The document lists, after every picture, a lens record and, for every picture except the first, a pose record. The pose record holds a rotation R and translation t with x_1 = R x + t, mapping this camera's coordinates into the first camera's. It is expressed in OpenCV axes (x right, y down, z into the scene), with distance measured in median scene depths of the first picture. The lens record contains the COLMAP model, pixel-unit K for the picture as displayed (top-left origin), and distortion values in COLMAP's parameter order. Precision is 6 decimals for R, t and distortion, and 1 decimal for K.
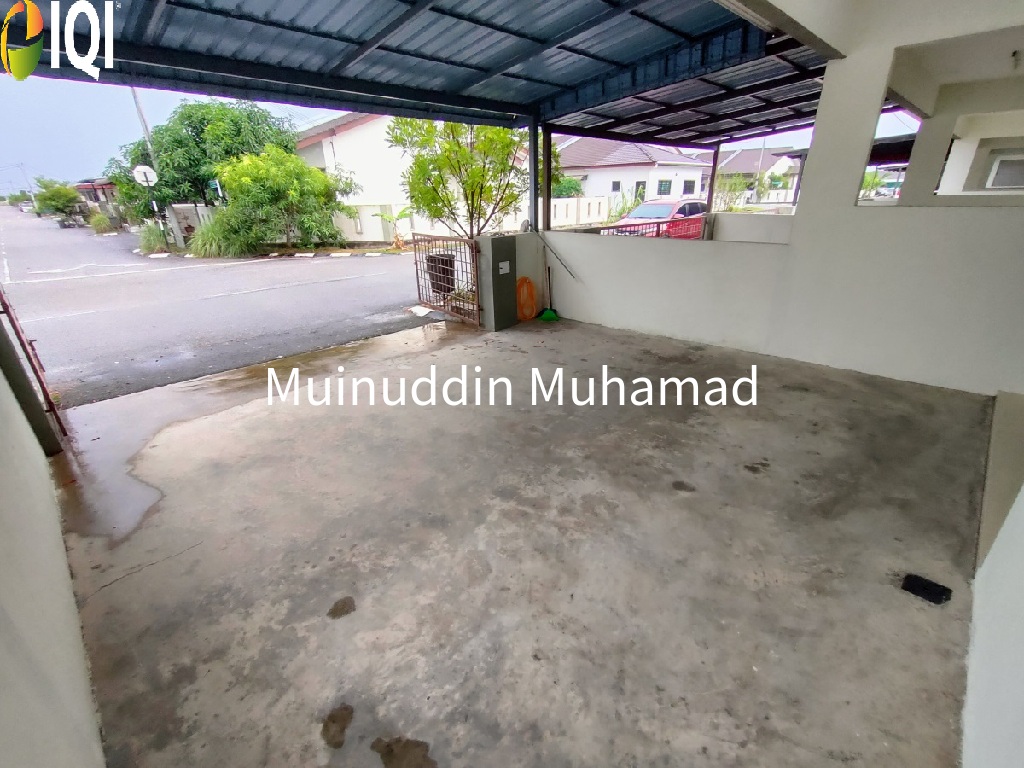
lens RADIAL K [[470.4, 0, 522.8], [0, 470.4, 400.0], [0, 0, 1]] dist [0.000315, 0.000075]
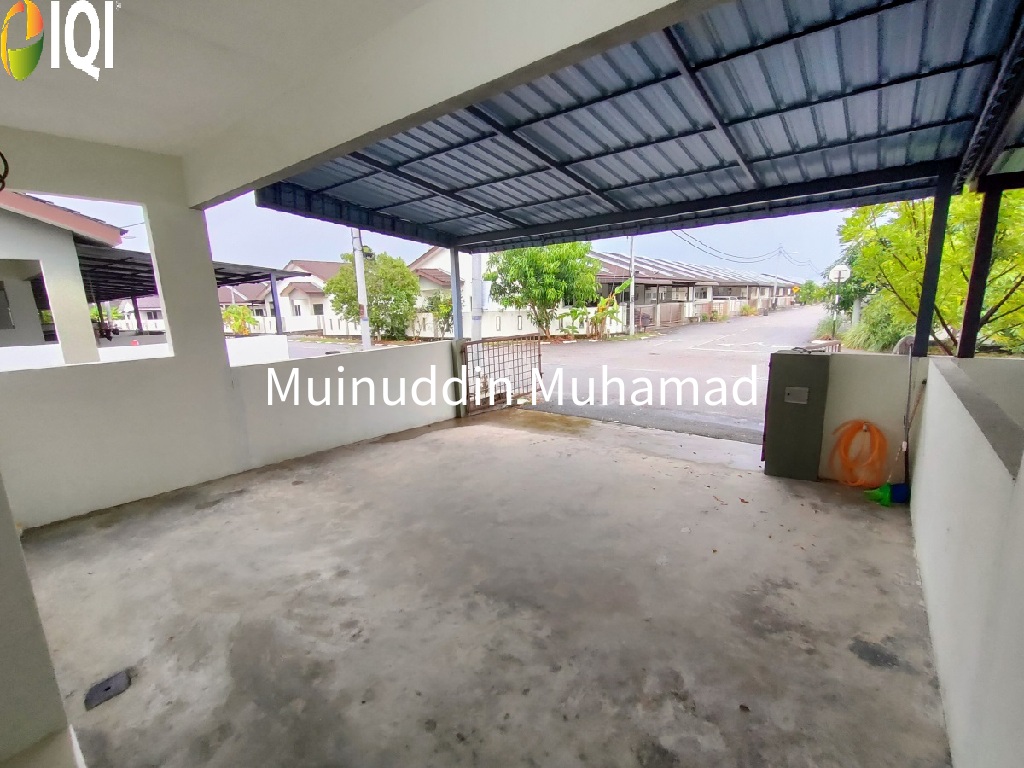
lens RADIAL K [[478.8, 0, 512.0], [0, 478.8, 384.0], [0, 0, 1]] dist [-0.003688, -0.000215]
pose [[0.083914, 0.183126, -0.979502, 0.927179], [-0.376727, 0.915844, 0.138951, -0.346408], [0.922516, 0.357345, 0.145840, 0.721757]]
